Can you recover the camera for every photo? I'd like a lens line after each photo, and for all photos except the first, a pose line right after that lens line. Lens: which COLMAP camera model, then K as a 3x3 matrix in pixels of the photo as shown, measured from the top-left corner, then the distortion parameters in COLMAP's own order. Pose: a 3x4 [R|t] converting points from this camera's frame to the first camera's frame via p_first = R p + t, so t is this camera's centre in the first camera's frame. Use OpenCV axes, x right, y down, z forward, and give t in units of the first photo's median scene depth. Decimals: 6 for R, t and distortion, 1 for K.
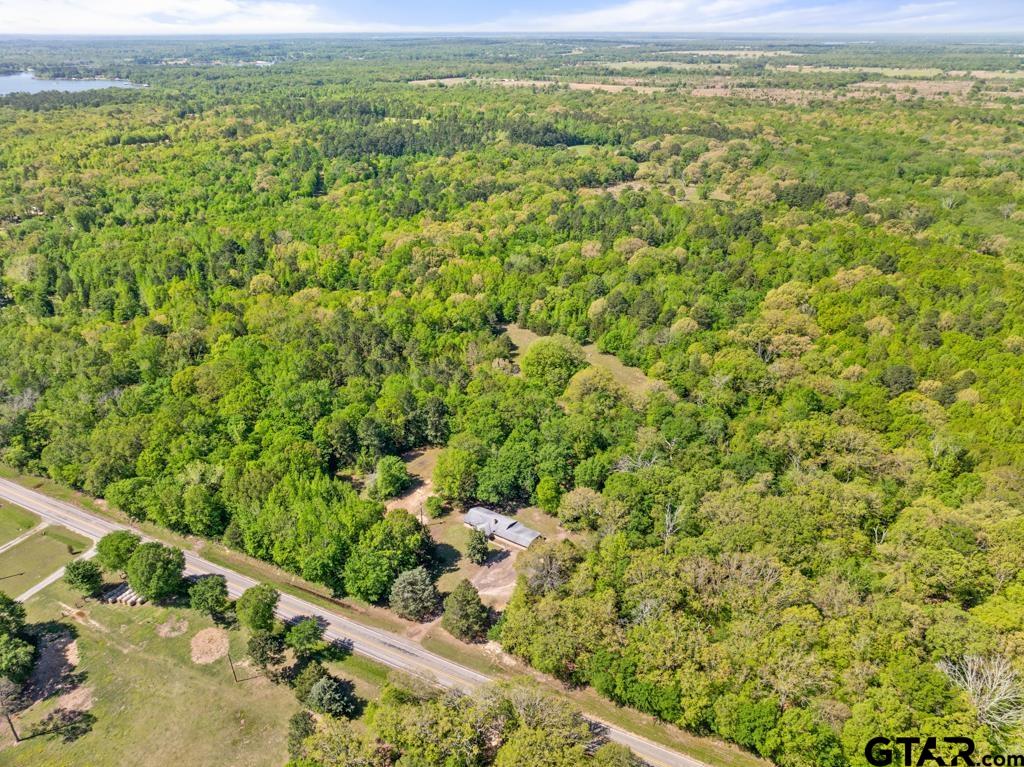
lens RADIAL K [[763.5, 0, 512.0], [0, 763.5, 383.5], [0, 0, 1]] dist [0.027061, -0.001838]
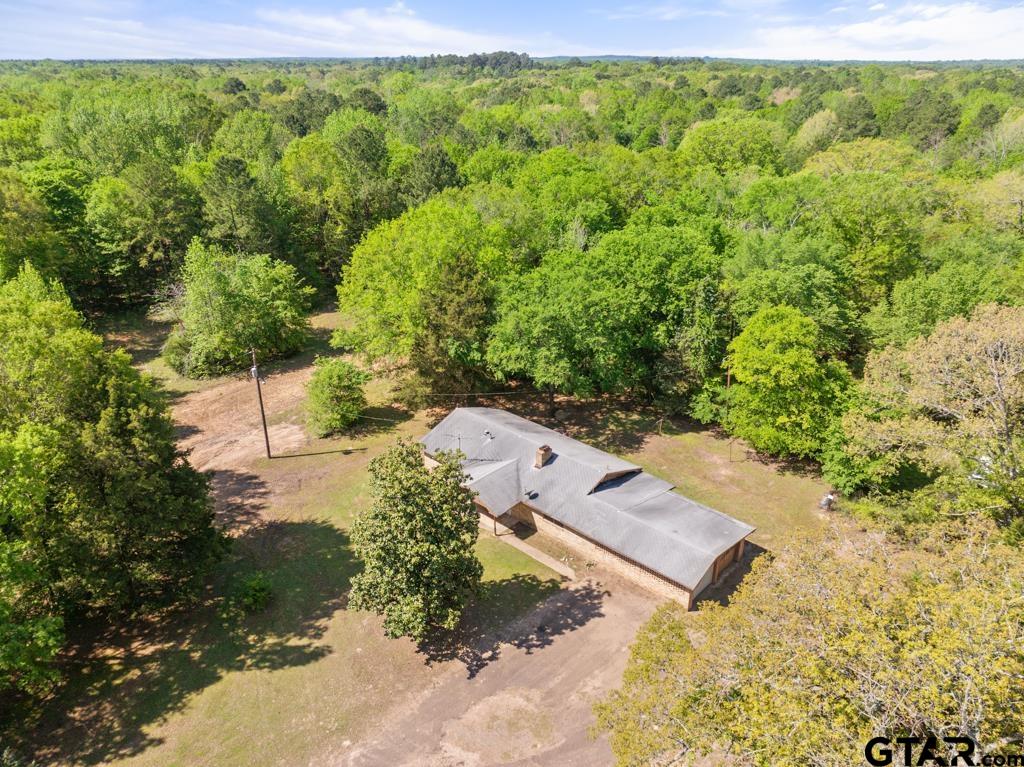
lens RADIAL K [[763.5, 0, 512.0], [0, 763.5, 383.5], [0, 0, 1]] dist [0.027061, -0.001838]
pose [[0.983720, 0.072868, -0.164273, 0.004485], [-0.076750, 0.996899, -0.017400, 0.160081], [0.162495, 0.029724, 0.986262, 0.755195]]
